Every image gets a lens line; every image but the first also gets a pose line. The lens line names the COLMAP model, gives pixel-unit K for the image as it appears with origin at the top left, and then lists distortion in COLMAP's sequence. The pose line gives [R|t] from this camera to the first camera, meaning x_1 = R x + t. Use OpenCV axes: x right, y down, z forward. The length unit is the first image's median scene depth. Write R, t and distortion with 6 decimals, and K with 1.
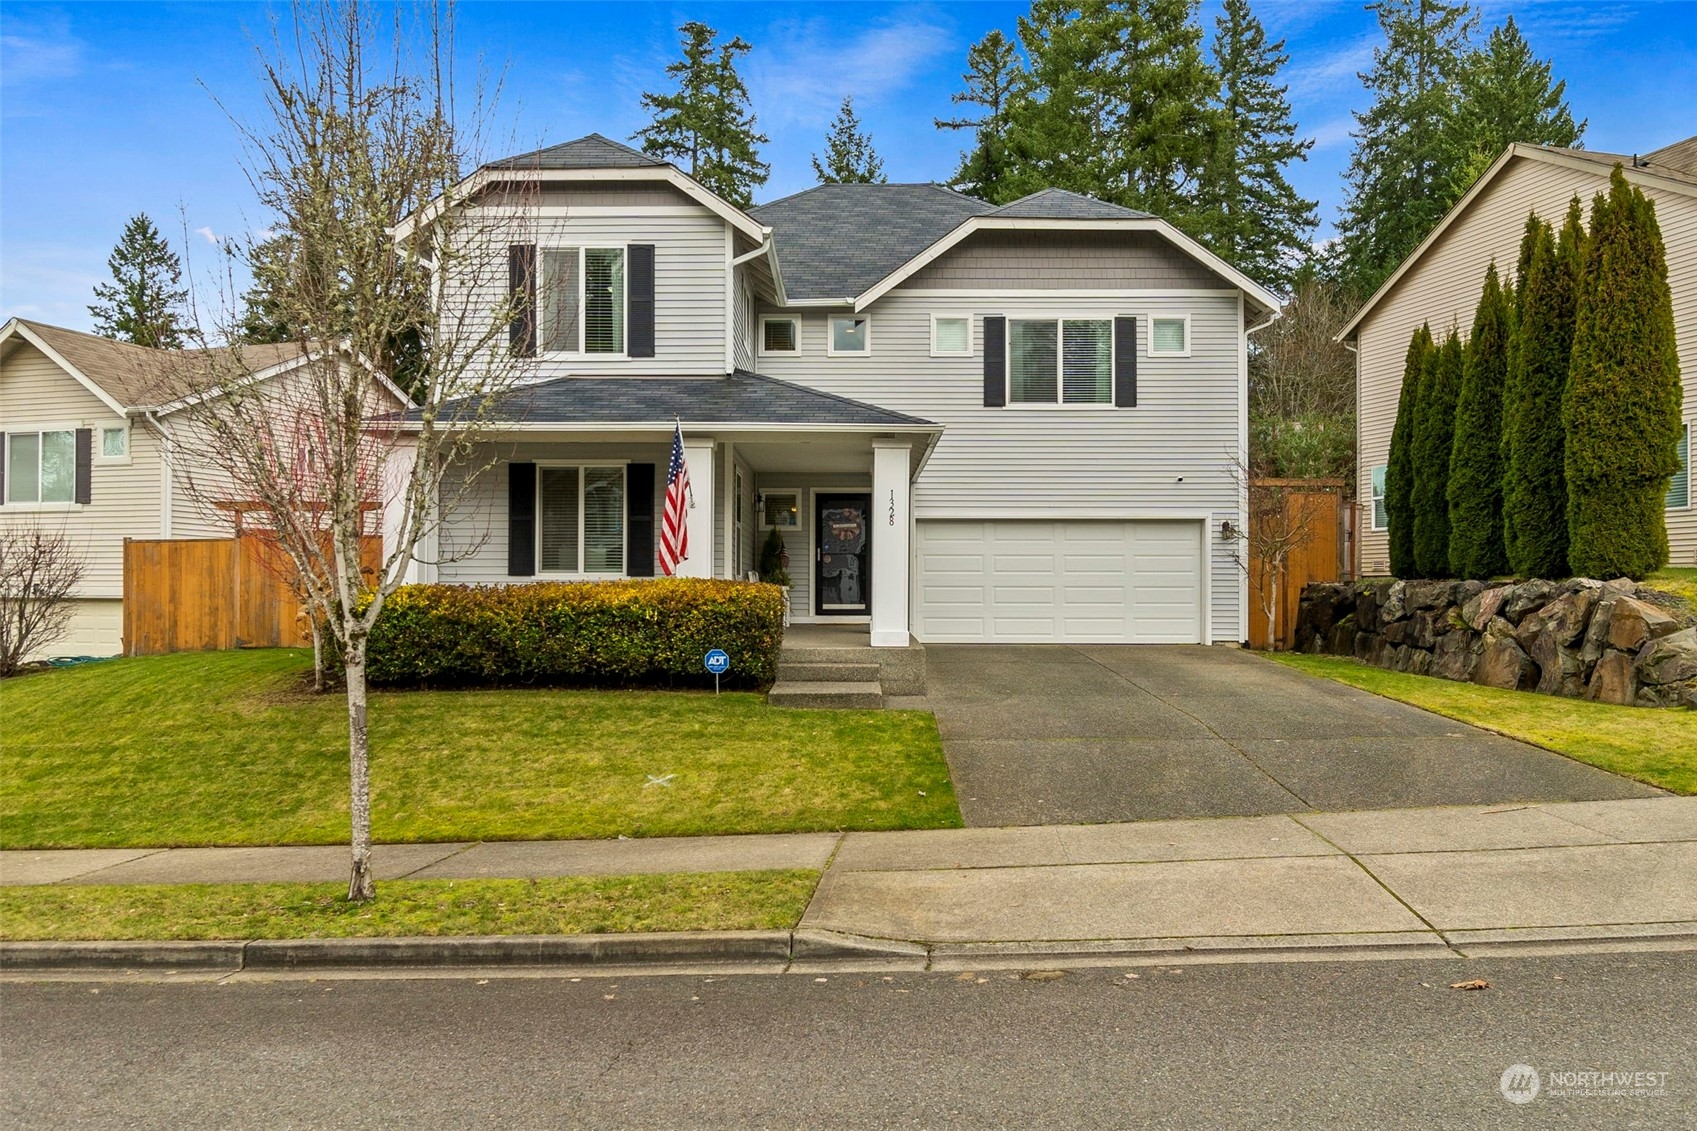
lens RADIAL K [[1319.2, 0, 873.3], [0, 1319.2, 601.2], [0, 0, 1]] dist [-0.001240, -0.001218]
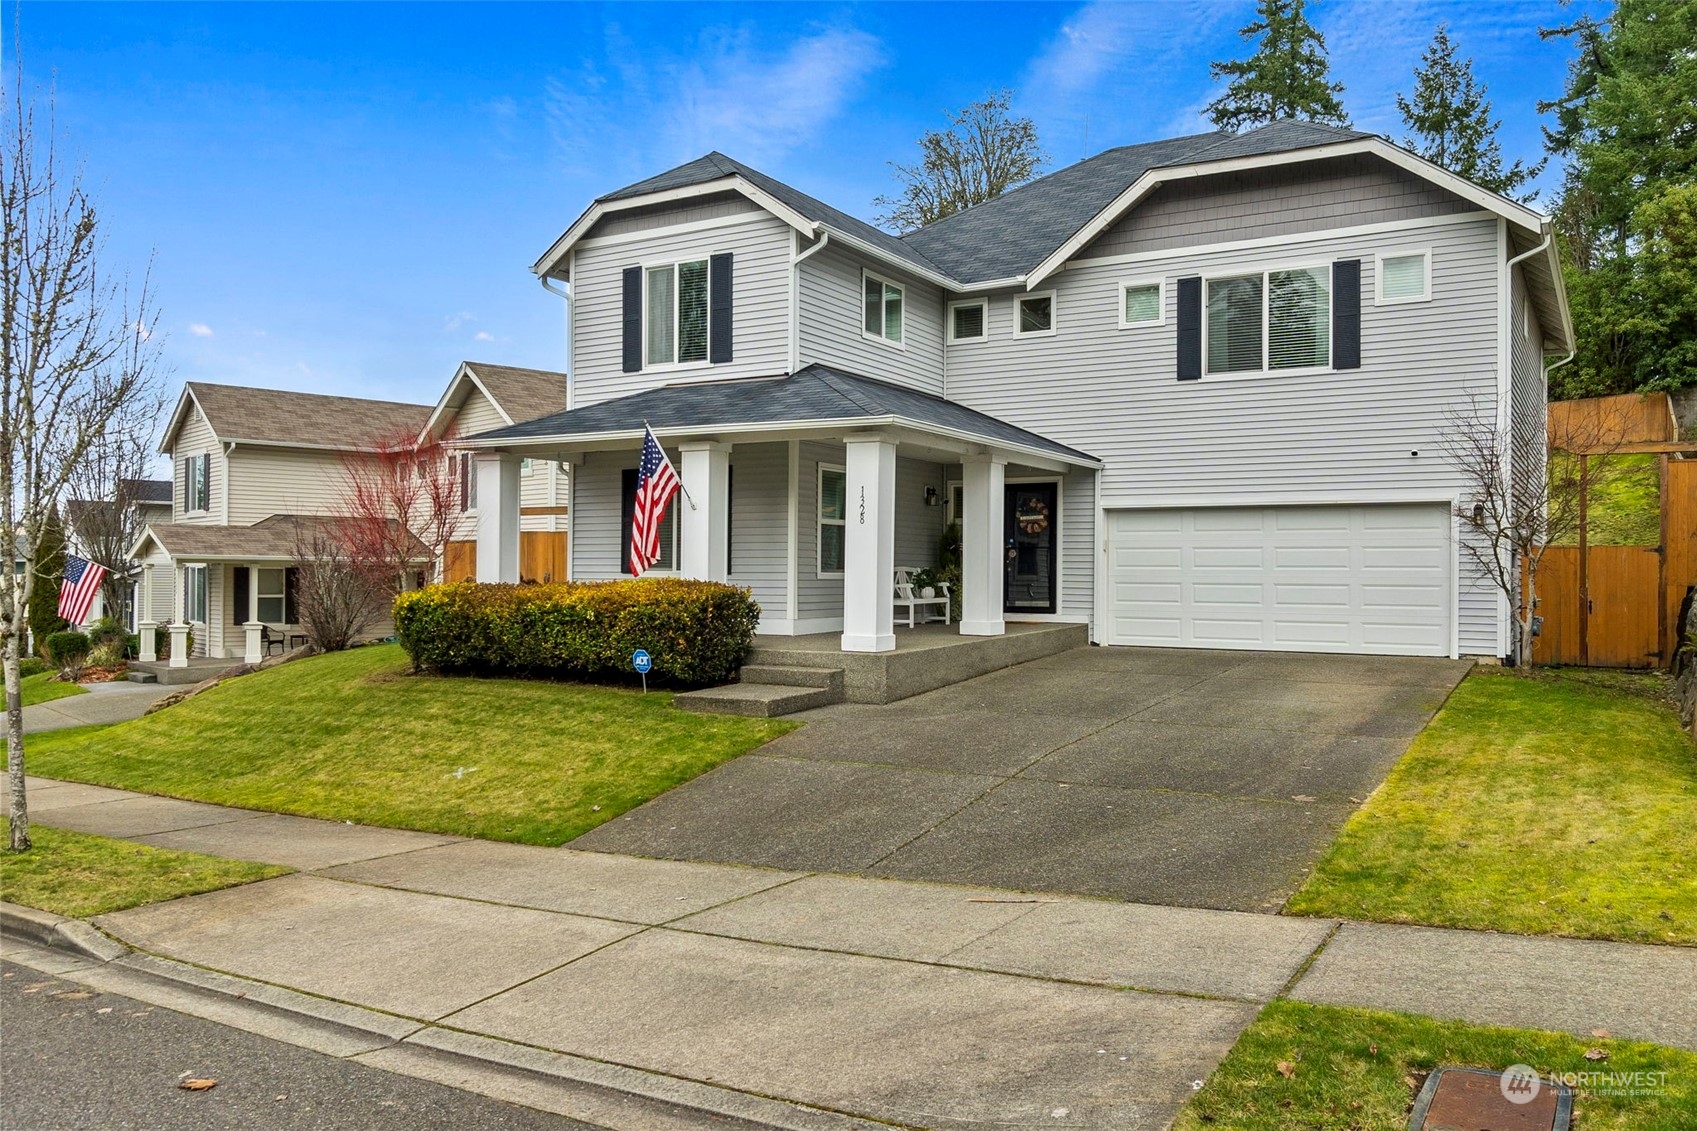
lens RADIAL K [[1319.2, 0, 866.3], [0, 1319.2, 575.5], [0, 0, 1]] dist [-0.001240, -0.001218]
pose [[0.861079, 0.004620, -0.508450, 0.415475], [-0.007158, 0.999970, -0.003037, -0.014446], [0.508420, 0.006255, 0.861086, 0.154606]]
